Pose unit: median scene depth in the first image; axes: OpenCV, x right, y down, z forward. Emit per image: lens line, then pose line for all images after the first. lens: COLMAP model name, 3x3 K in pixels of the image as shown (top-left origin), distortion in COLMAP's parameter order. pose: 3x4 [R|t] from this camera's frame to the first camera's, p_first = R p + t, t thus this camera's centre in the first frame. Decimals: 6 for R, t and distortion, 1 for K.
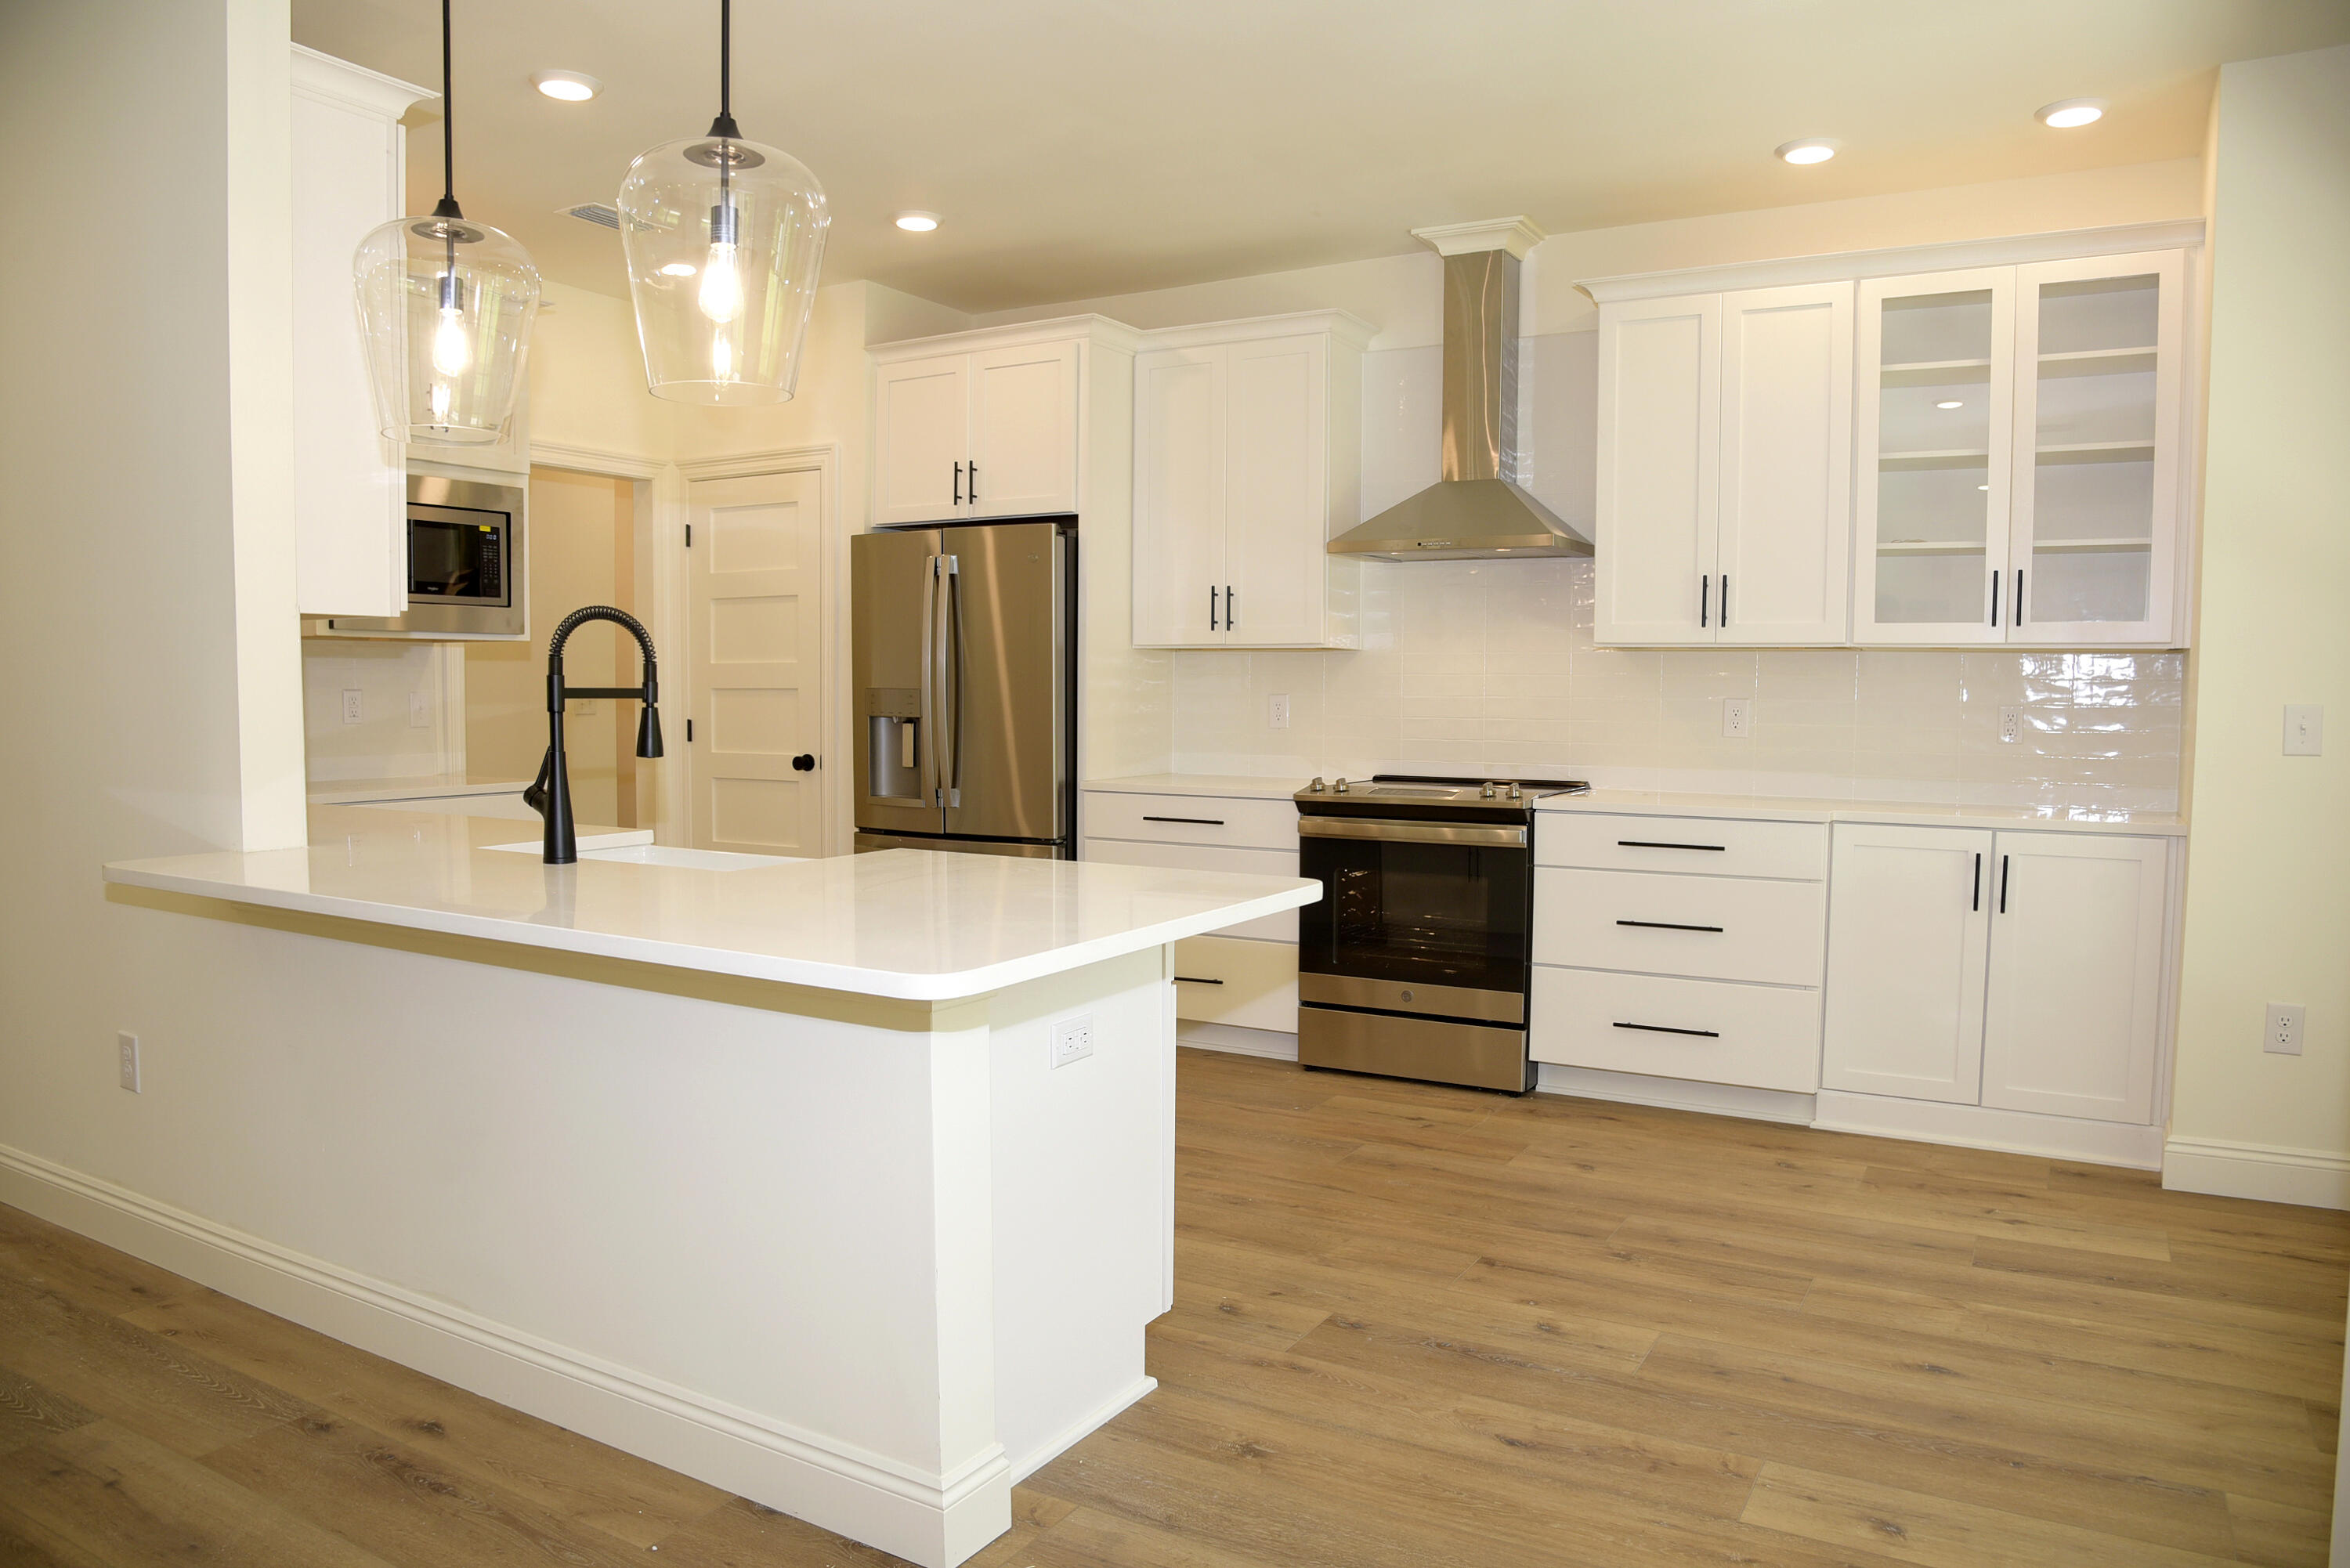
lens RADIAL K [[1598.4, 0, 1179.8], [0, 1598.4, 798.5], [0, 0, 1]] dist [-0.114965, 0.060668]
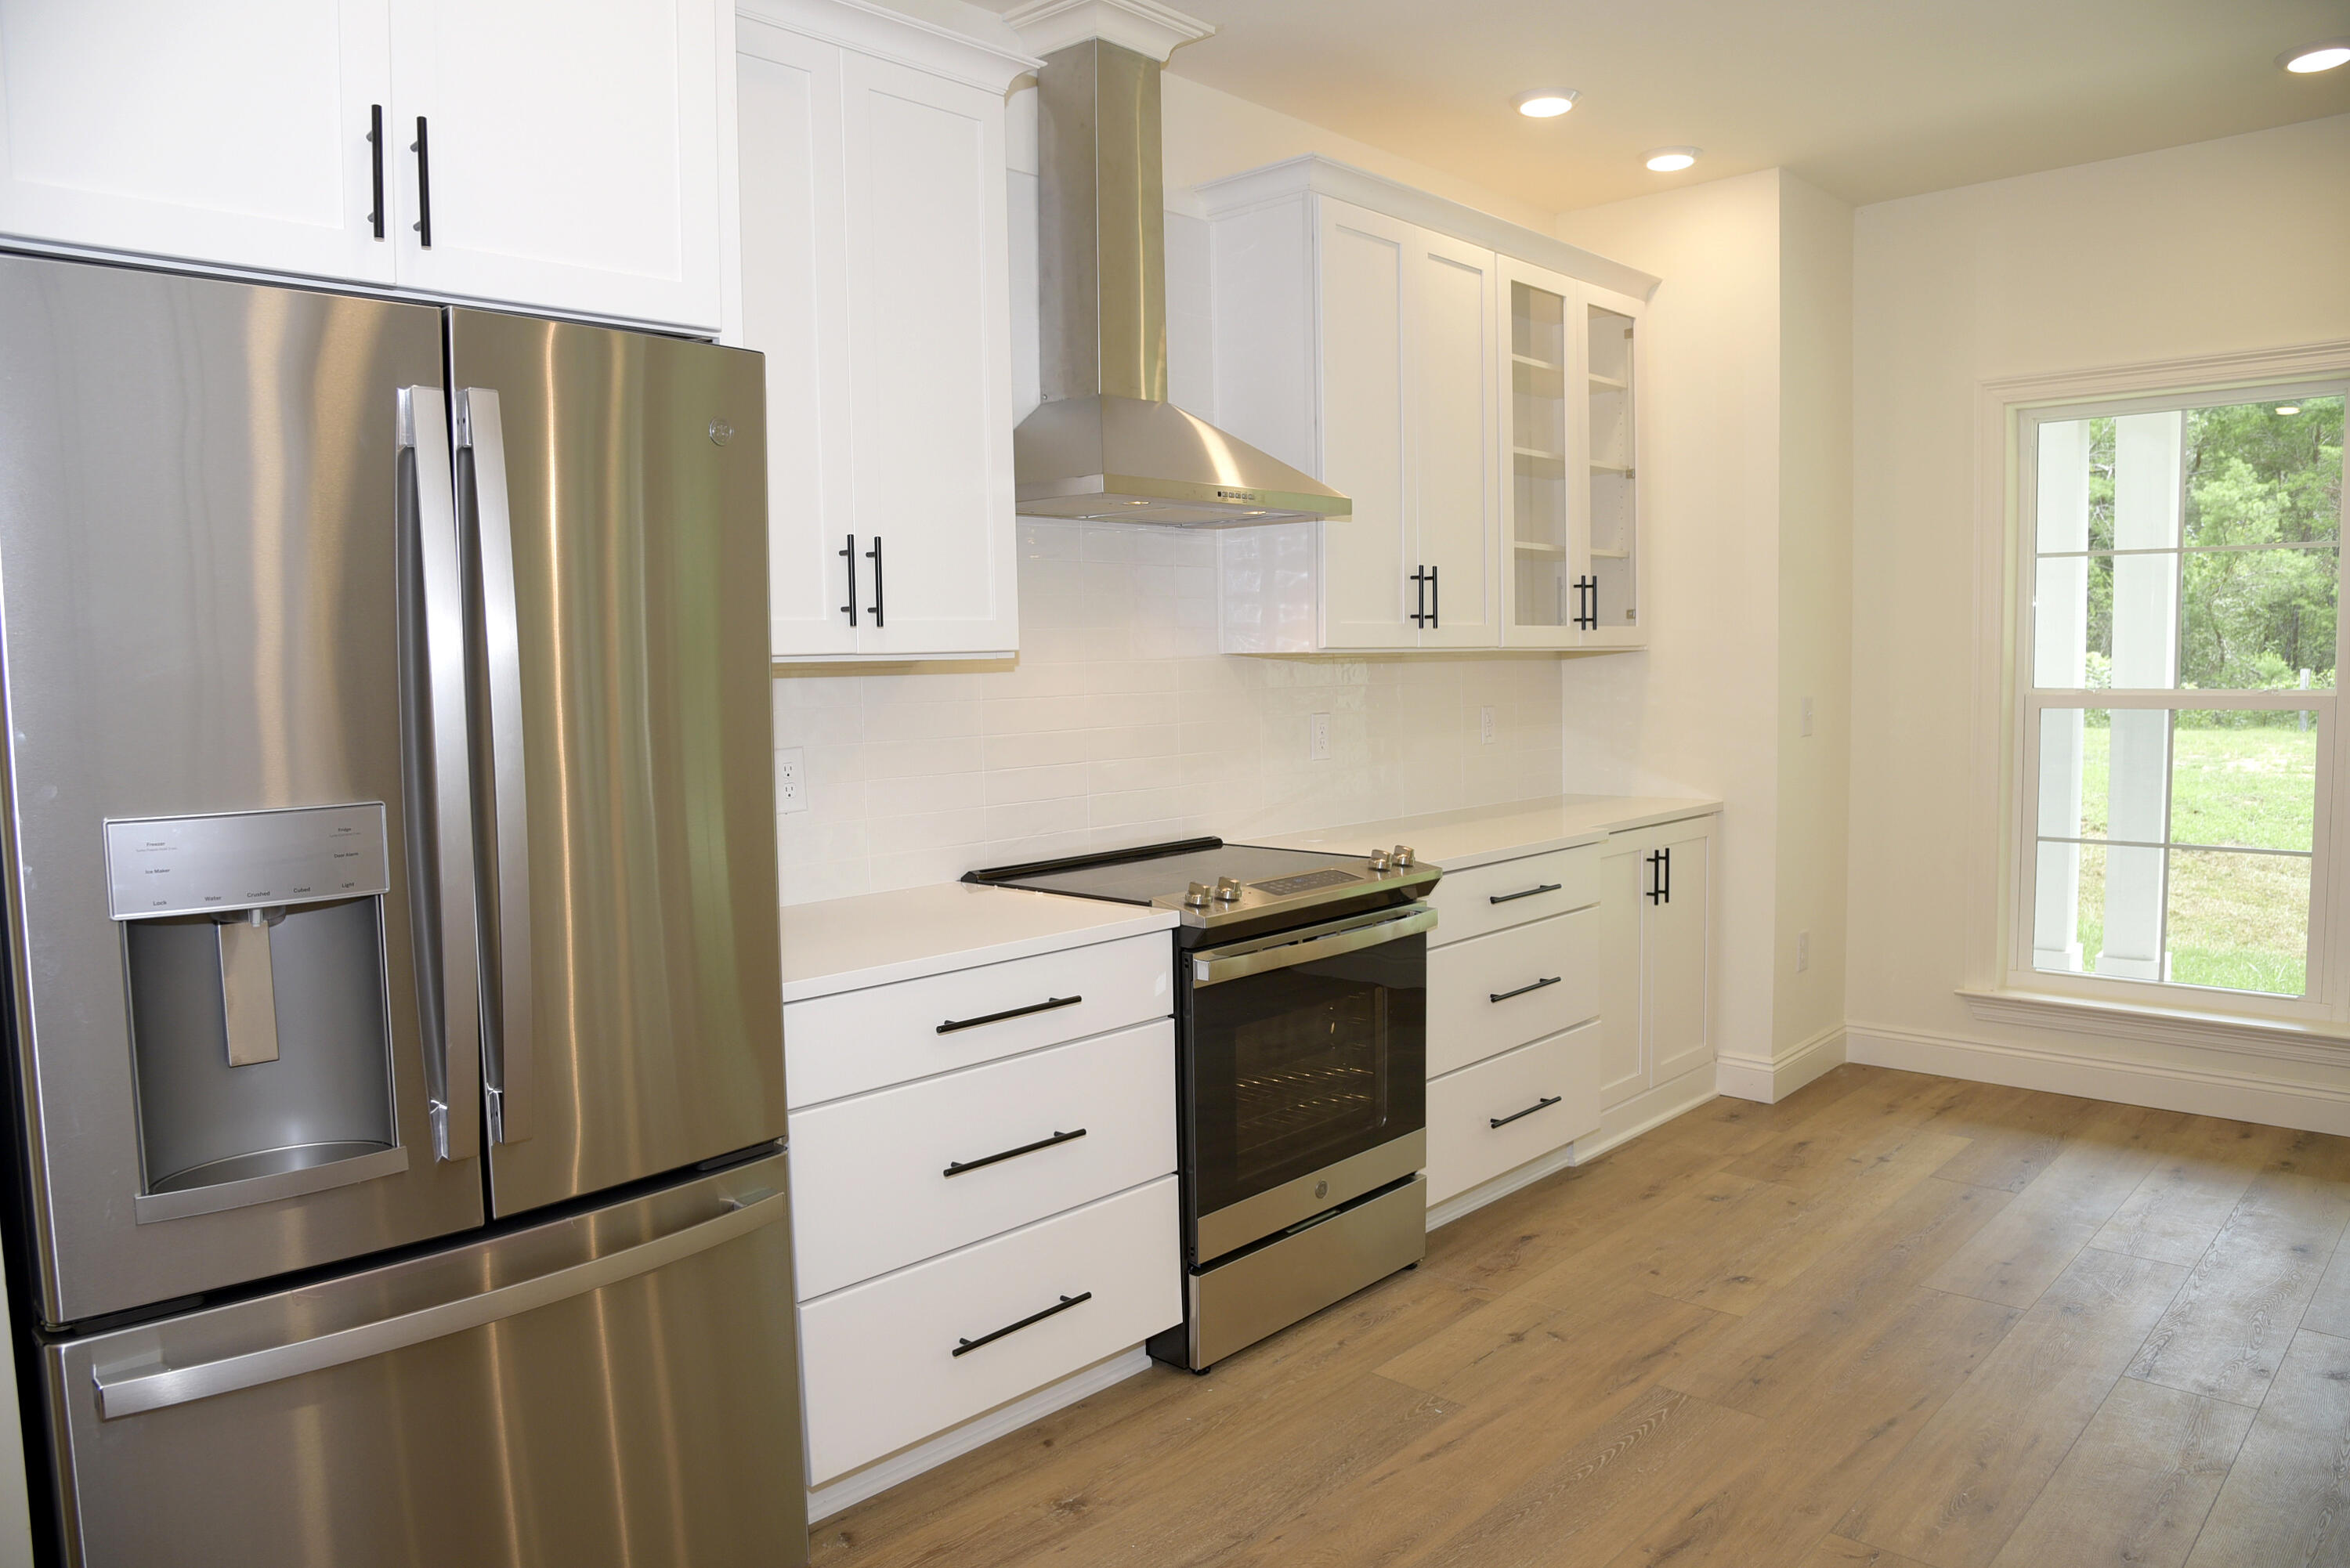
lens RADIAL K [[1598.4, 0, 1179.8], [0, 1598.4, 798.5], [0, 0, 1]] dist [-0.114965, 0.060668]
pose [[0.230002, -0.095222, 0.968521, -0.561537], [0.089042, 0.993086, 0.076492, -0.104735], [-0.969108, 0.068646, 0.236890, 1.021554]]
